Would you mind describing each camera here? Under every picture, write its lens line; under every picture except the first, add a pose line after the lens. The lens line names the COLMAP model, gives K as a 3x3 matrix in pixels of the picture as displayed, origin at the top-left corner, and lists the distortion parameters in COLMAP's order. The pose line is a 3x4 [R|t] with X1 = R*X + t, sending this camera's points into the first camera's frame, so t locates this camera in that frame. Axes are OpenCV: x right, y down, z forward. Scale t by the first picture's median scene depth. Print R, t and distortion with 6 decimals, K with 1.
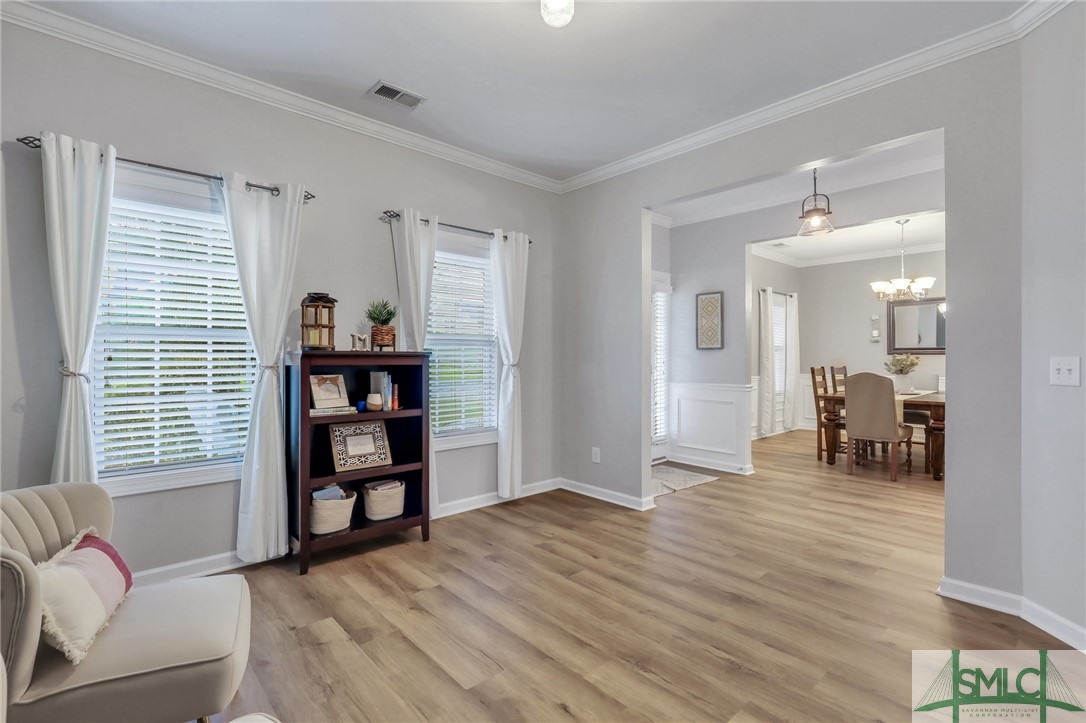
lens RADIAL K [[498.1, 0, 537.3], [0, 498.1, 359.0], [0, 0, 1]] dist [0.000634, -0.001198]
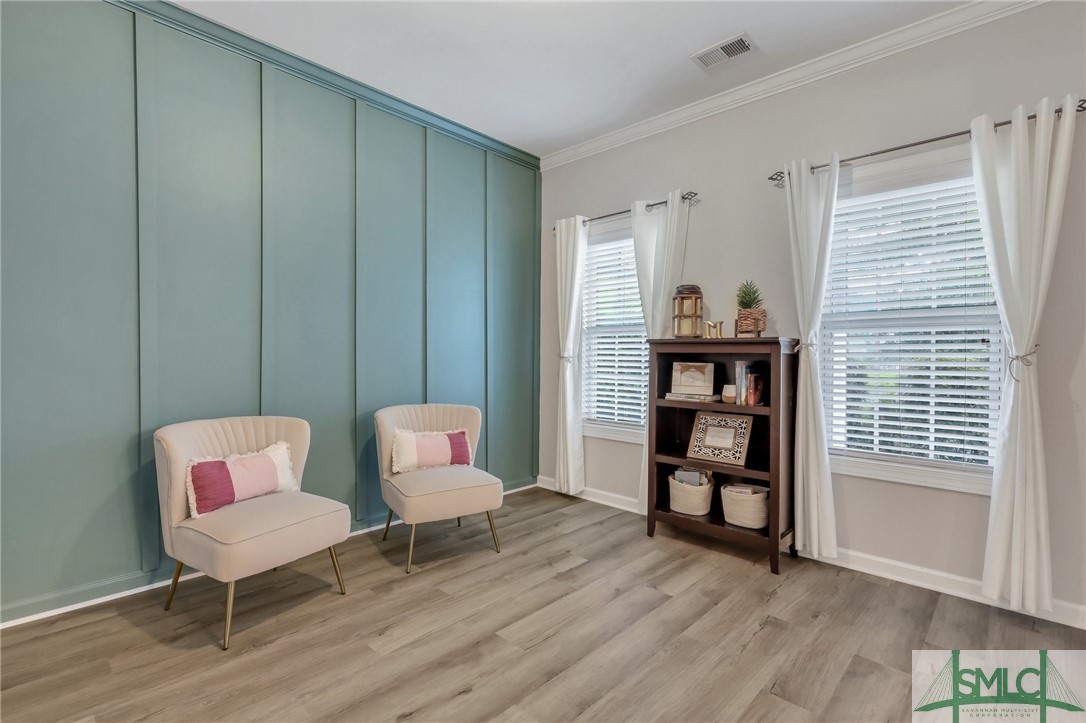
lens RADIAL K [[498.1, 0, 538.5], [0, 498.1, 356.4], [0, 0, 1]] dist [0.000634, -0.001198]
pose [[0.076347, 0.002397, -0.997078, 0.587752], [-0.011752, 0.999930, 0.001504, 0.021350], [0.997012, 0.011603, 0.076370, 0.598062]]
